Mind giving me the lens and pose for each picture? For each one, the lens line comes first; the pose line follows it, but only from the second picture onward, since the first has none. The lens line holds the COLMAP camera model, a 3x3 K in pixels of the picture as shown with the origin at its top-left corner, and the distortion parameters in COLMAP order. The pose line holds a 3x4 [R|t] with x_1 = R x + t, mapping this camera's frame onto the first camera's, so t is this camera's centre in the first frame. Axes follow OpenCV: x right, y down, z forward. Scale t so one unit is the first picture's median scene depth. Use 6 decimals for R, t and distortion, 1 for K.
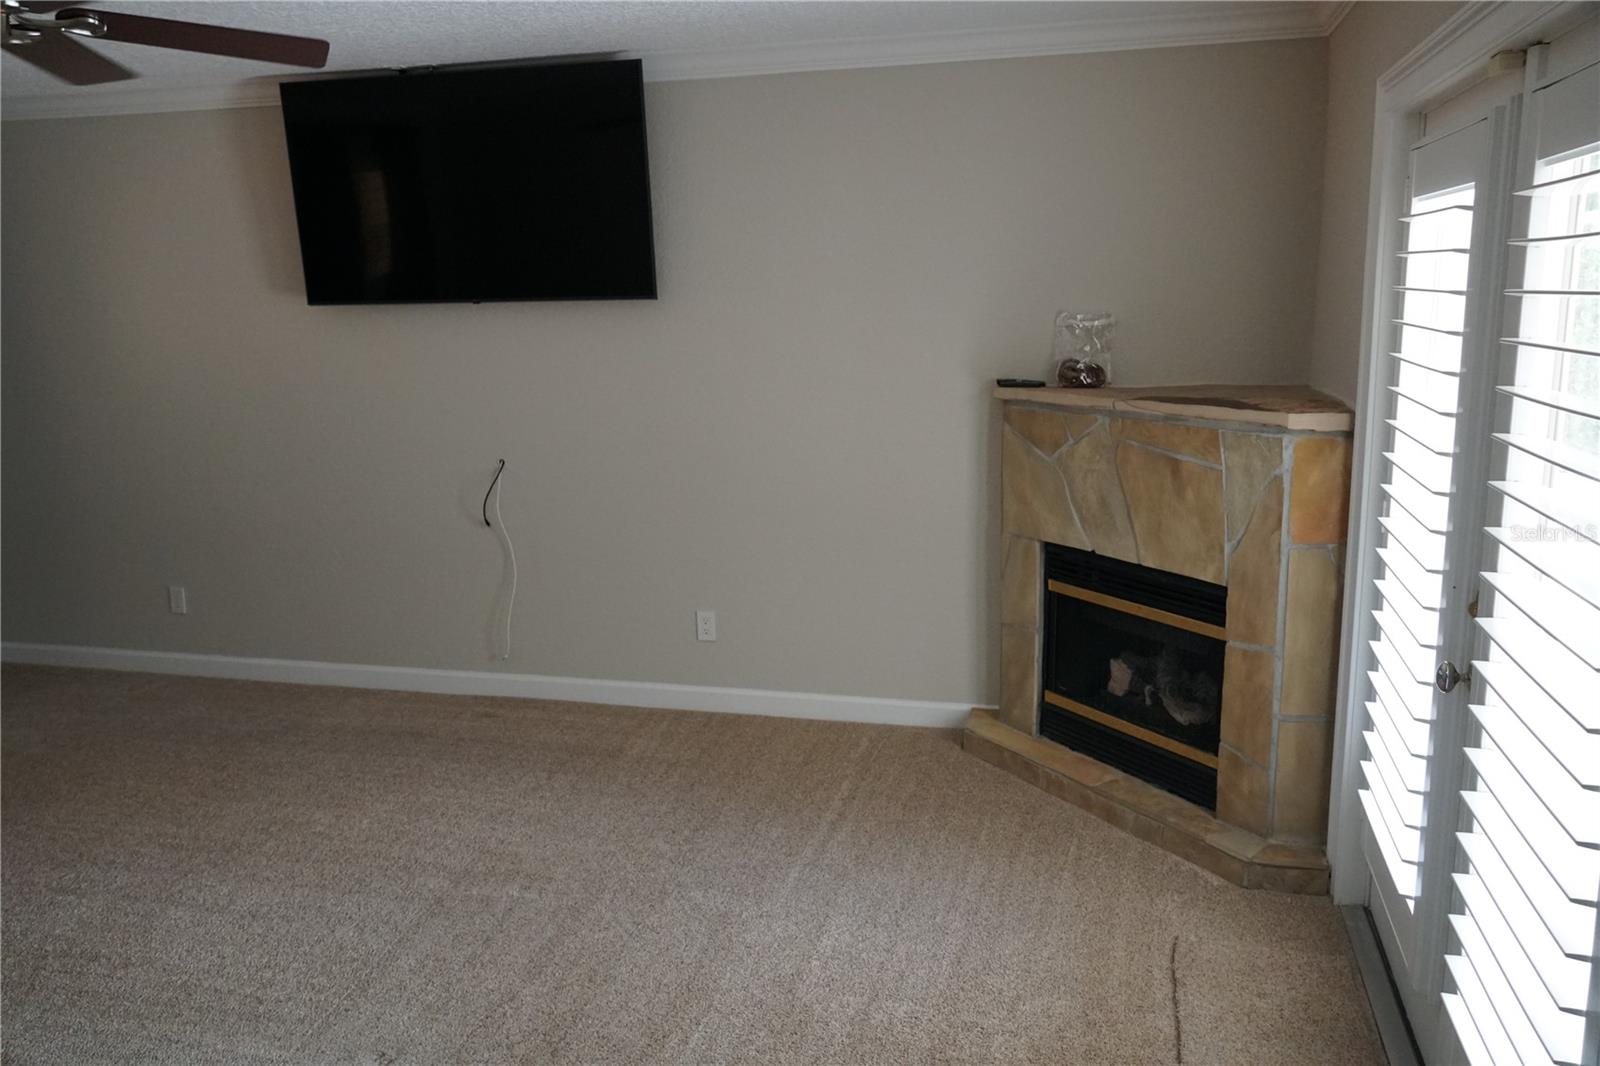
lens RADIAL K [[1263.8, 0, 794.7], [0, 1263.8, 550.8], [0, 0, 1]] dist [-0.028761, 0.032153]
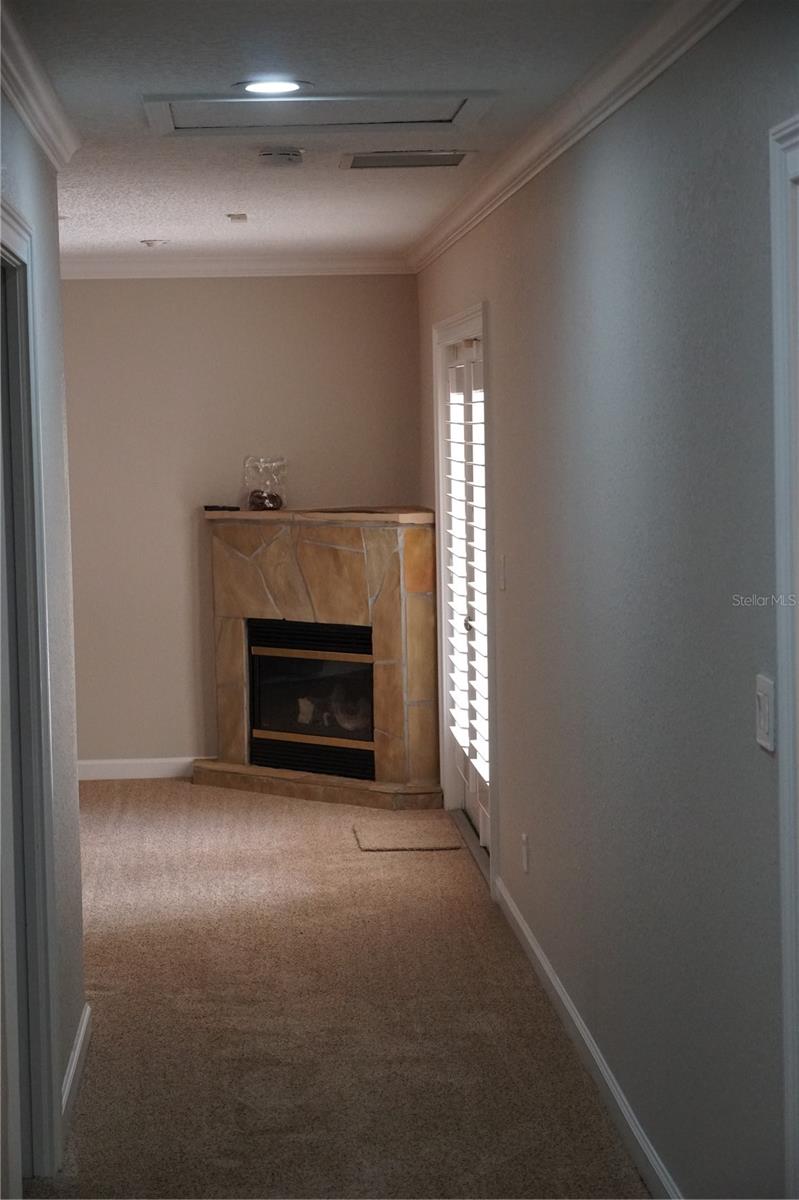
lens RADIAL K [[2341.8, 0, 399.5], [0, 2341.8, 600.0], [0, 0, 1]] dist [-0.020736, -0.010565]
pose [[0.945742, -0.020395, 0.324279, -0.457314], [0.063563, 0.990357, -0.123093, 0.286298], [-0.318642, 0.137026, 0.937919, -1.406520]]
